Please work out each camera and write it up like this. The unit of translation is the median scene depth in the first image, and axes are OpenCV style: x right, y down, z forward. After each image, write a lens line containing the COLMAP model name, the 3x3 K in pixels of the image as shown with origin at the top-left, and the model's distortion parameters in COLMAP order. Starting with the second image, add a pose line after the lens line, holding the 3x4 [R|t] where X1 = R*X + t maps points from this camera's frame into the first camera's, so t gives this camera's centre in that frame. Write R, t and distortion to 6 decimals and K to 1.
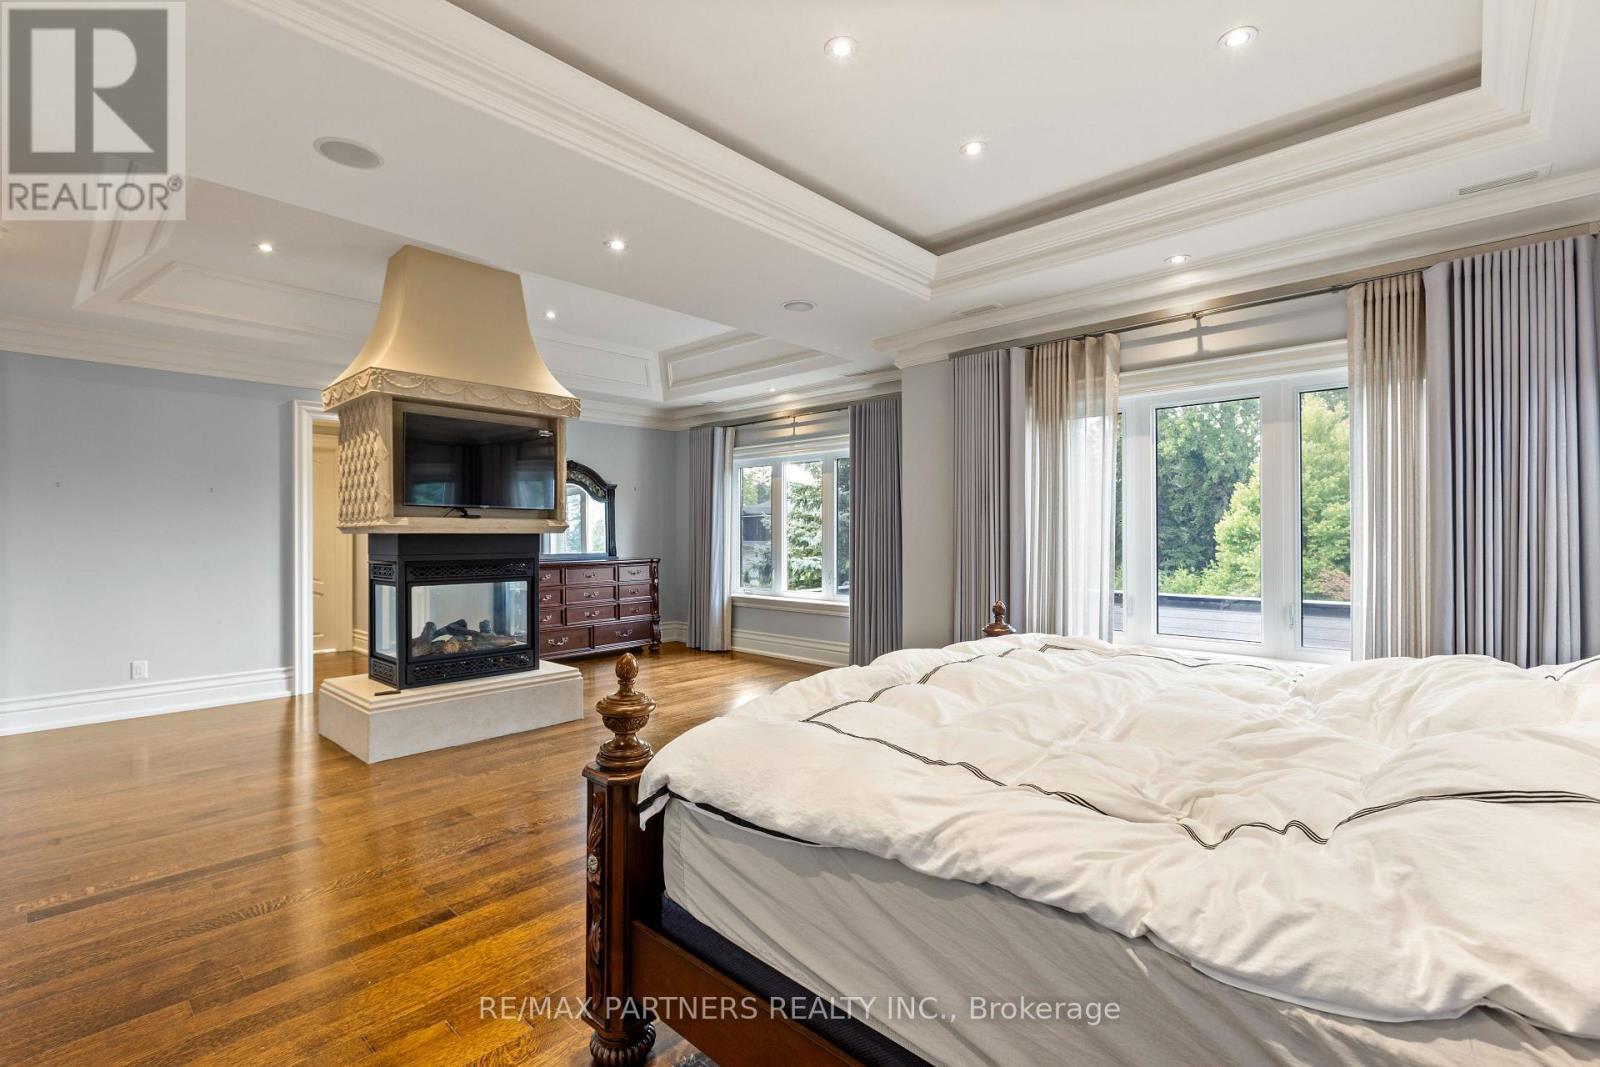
lens RADIAL K [[717.8, 0, 798.7], [0, 717.8, 530.6], [0, 0, 1]] dist [-0.000451, 0.000021]
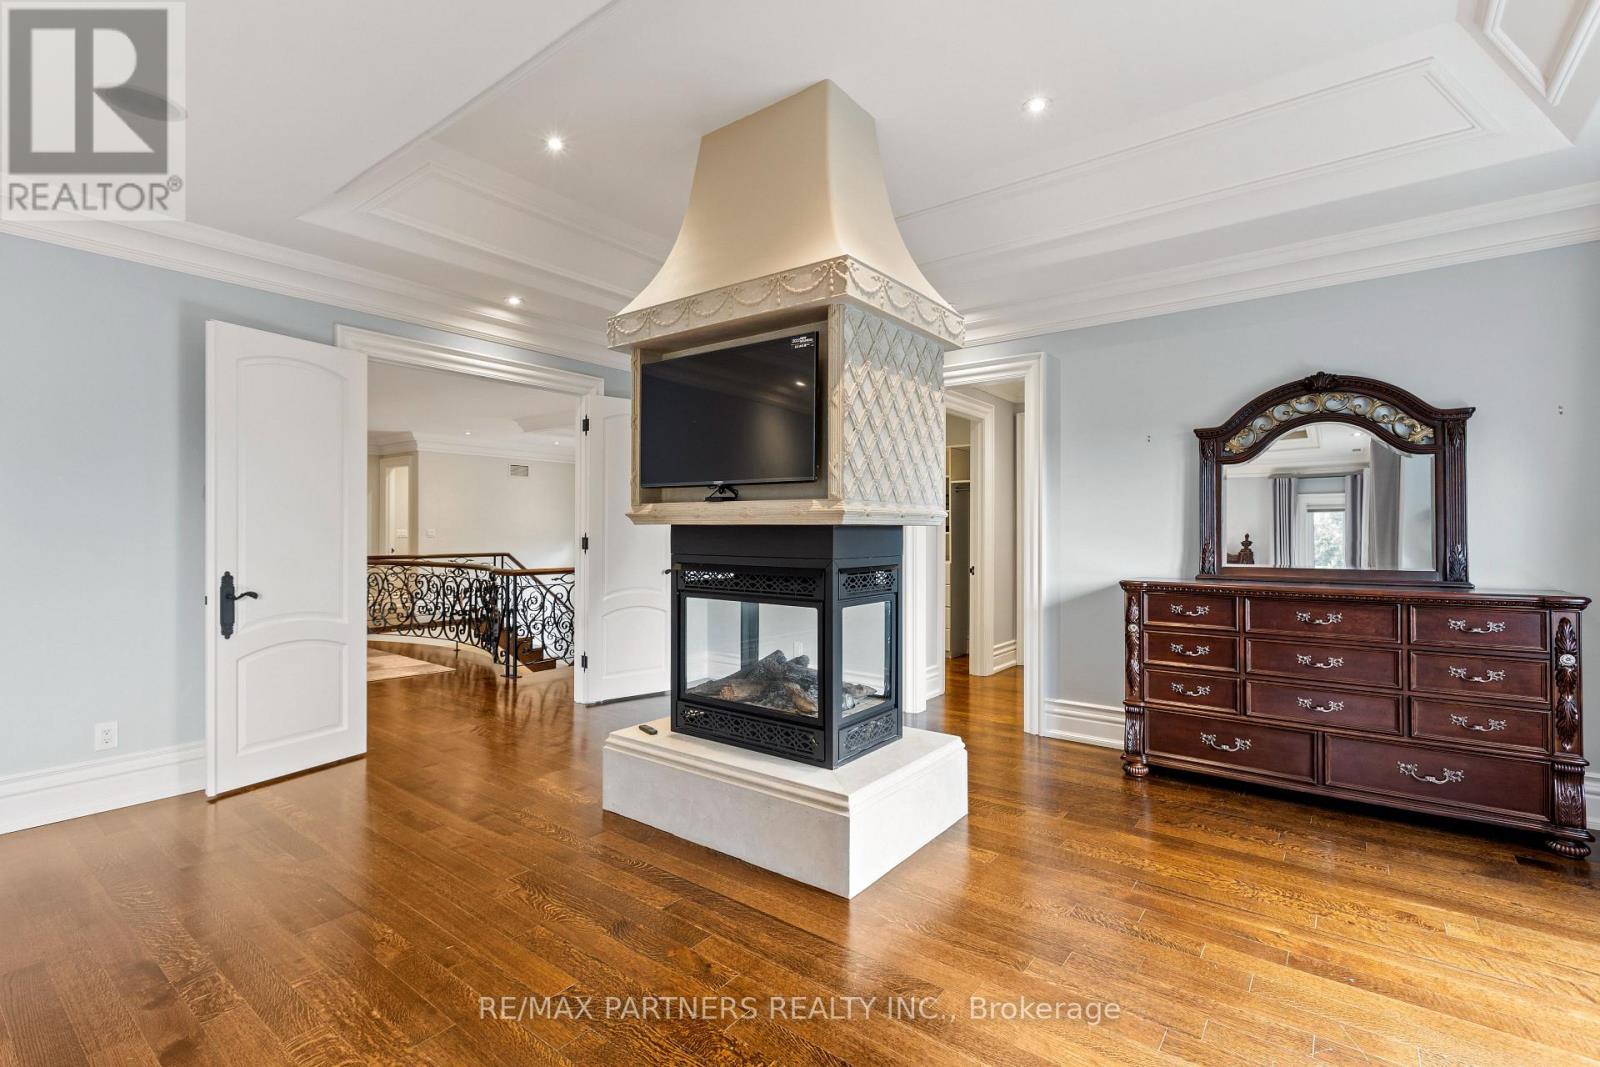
lens RADIAL K [[717.8, 0, 798.7], [0, 717.8, 530.6], [0, 0, 1]] dist [-0.000451, 0.000021]
pose [[0.096583, 0.001621, -0.995324, 0.189146], [0.001830, 0.999997, 0.001806, 0.007471], [0.995323, -0.001996, 0.096580, 0.932809]]
